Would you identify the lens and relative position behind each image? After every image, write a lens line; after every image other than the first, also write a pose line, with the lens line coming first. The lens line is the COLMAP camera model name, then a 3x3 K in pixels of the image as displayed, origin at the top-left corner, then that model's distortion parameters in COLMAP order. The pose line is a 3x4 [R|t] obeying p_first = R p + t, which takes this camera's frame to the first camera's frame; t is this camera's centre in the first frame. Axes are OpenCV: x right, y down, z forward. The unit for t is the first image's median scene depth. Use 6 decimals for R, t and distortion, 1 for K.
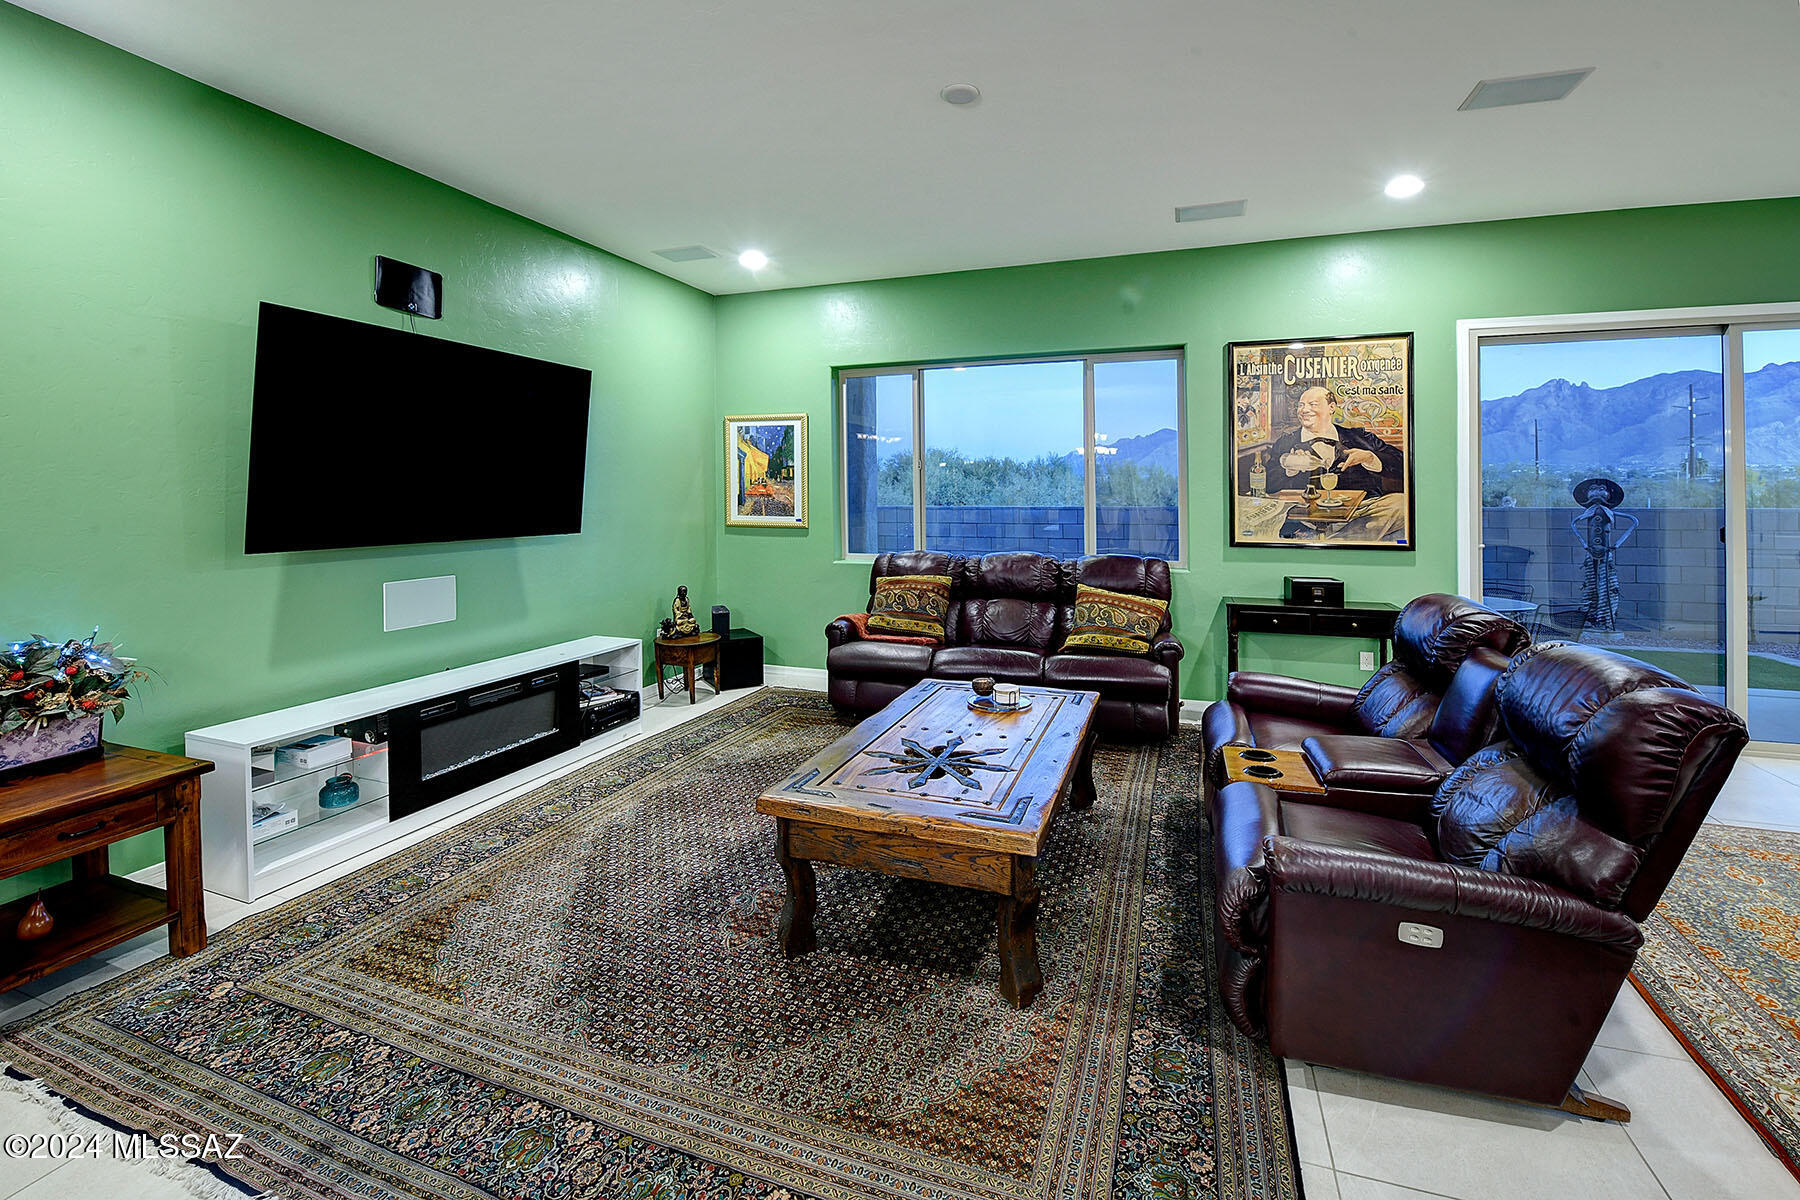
lens RADIAL K [[782.0, 0, 903.9], [0, 782.0, 506.5], [0, 0, 1]] dist [-0.014675, -0.000189]
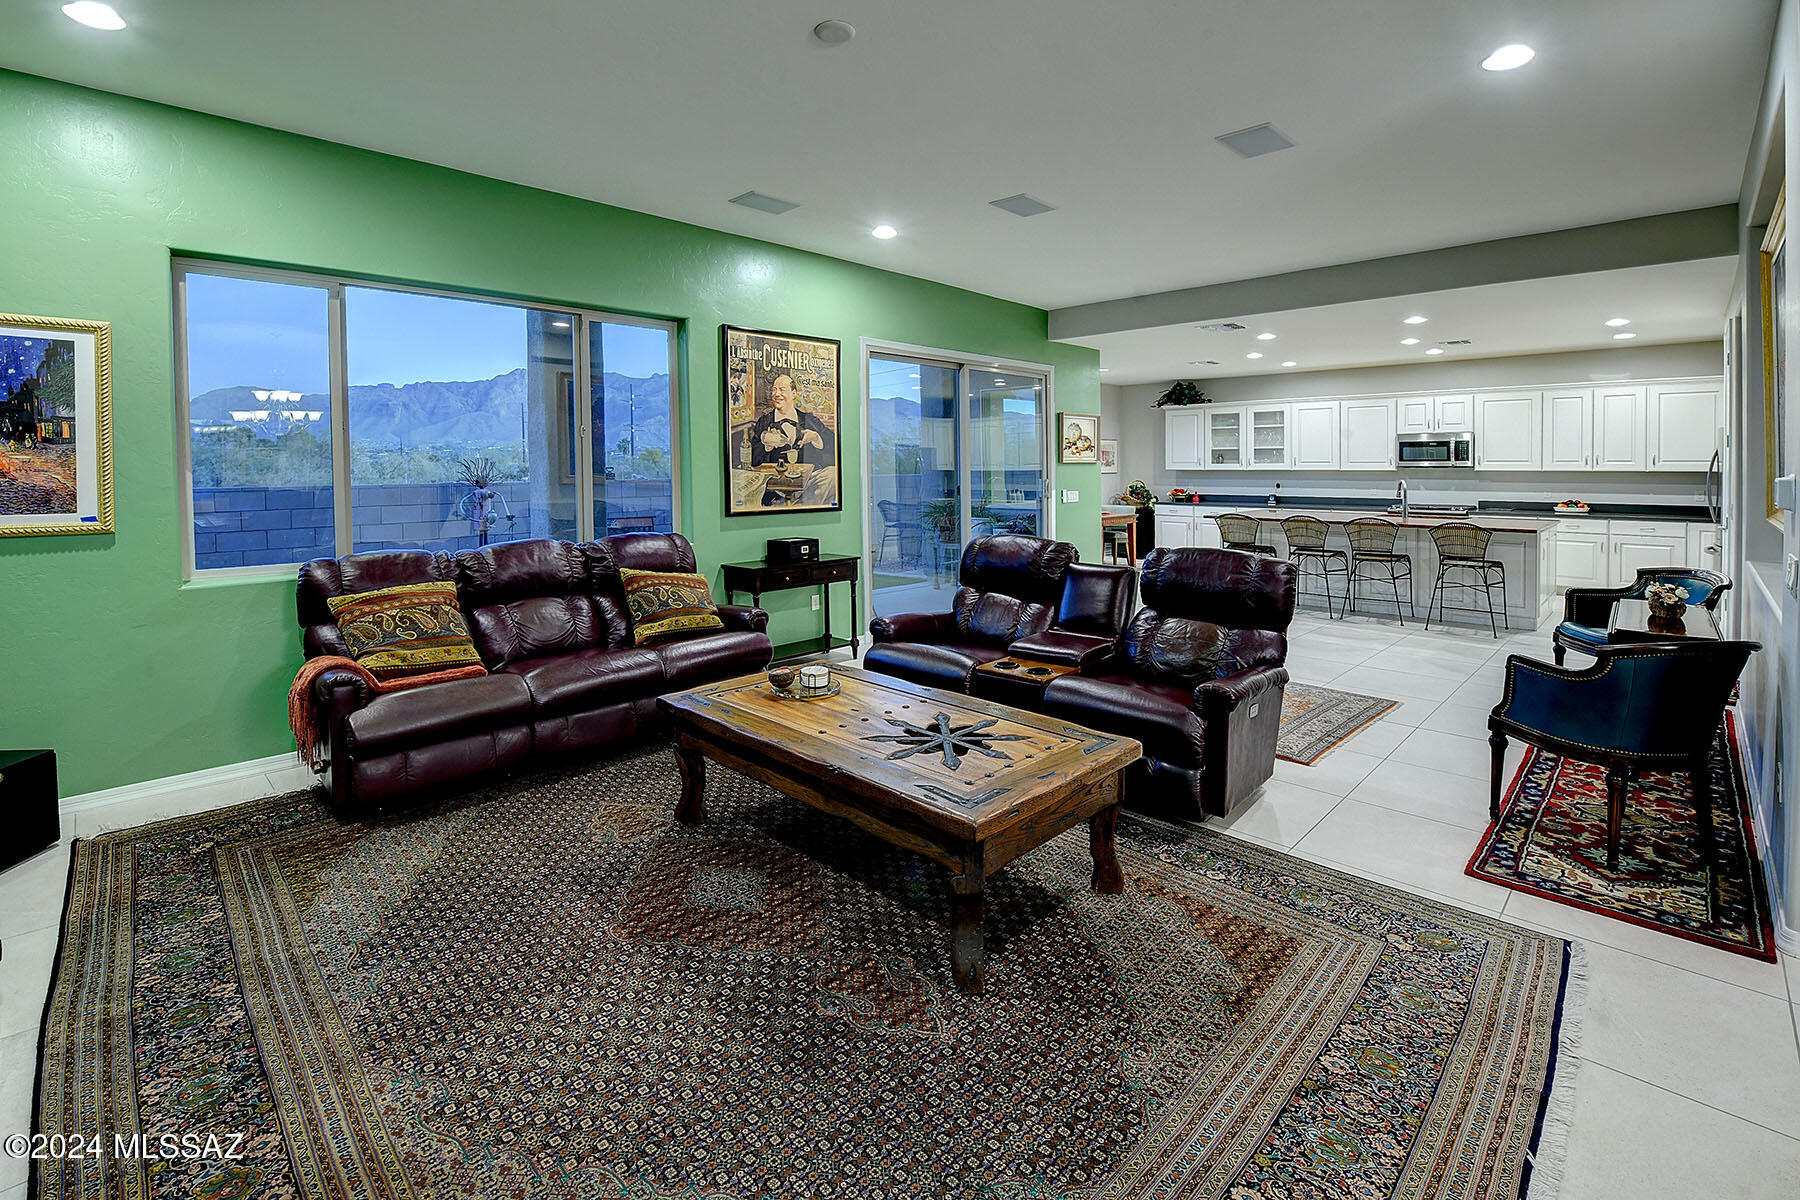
lens RADIAL K [[801.4, 0, 875.8], [0, 801.4, 492.8], [0, 0, 1]] dist [-0.014976, -0.000317]
pose [[0.438098, -0.030783, 0.898400, -0.483749], [0.018497, 0.999511, 0.025228, -0.005082], [-0.898737, 0.005565, 0.438453, 0.345660]]
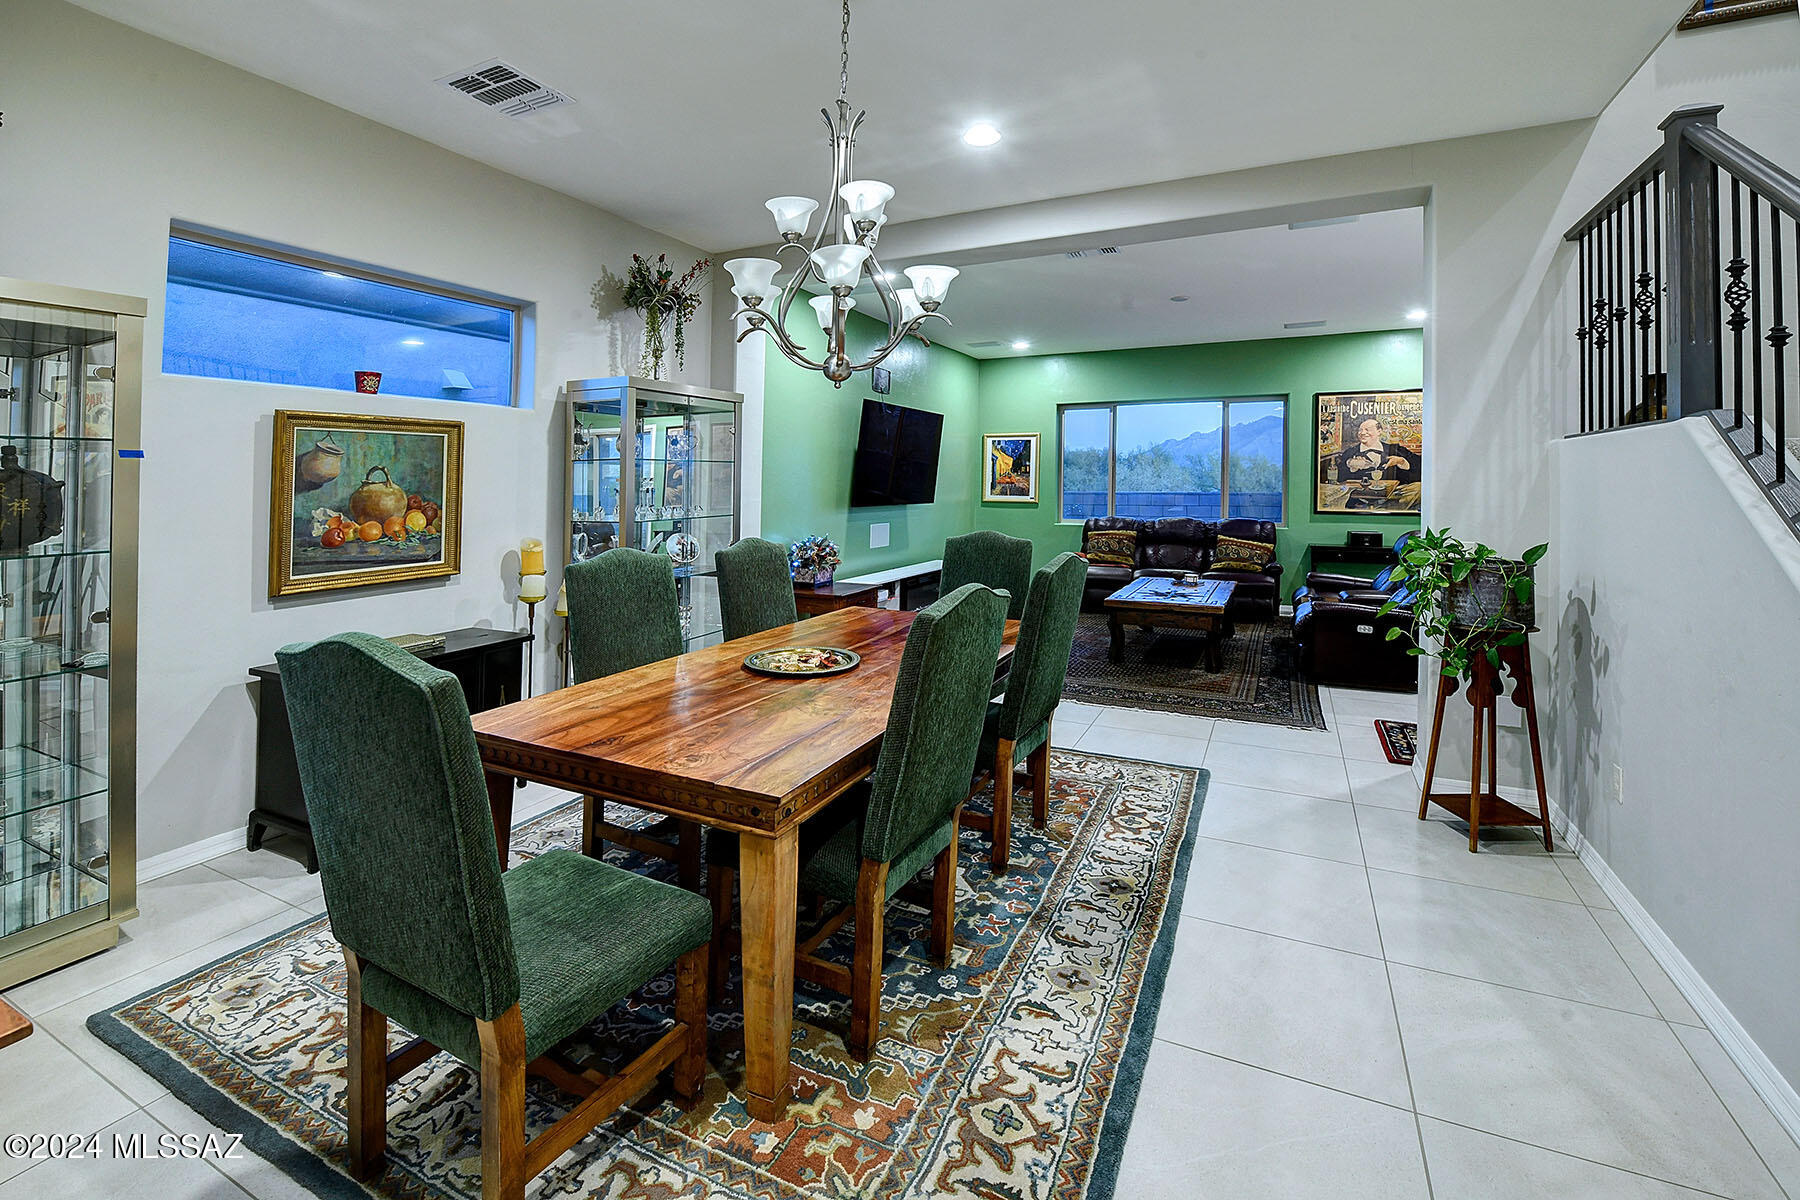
lens RADIAL K [[814.4, 0, 852.3], [0, 814.4, 524.6], [0, 0, 1]] dist [-0.000291, -0.000132]
pose [[0.988944, 0.009644, -0.147978, -0.318605], [-0.004590, 0.999396, 0.034459, 0.019476], [0.148221, -0.033399, 0.988390, -0.917796]]
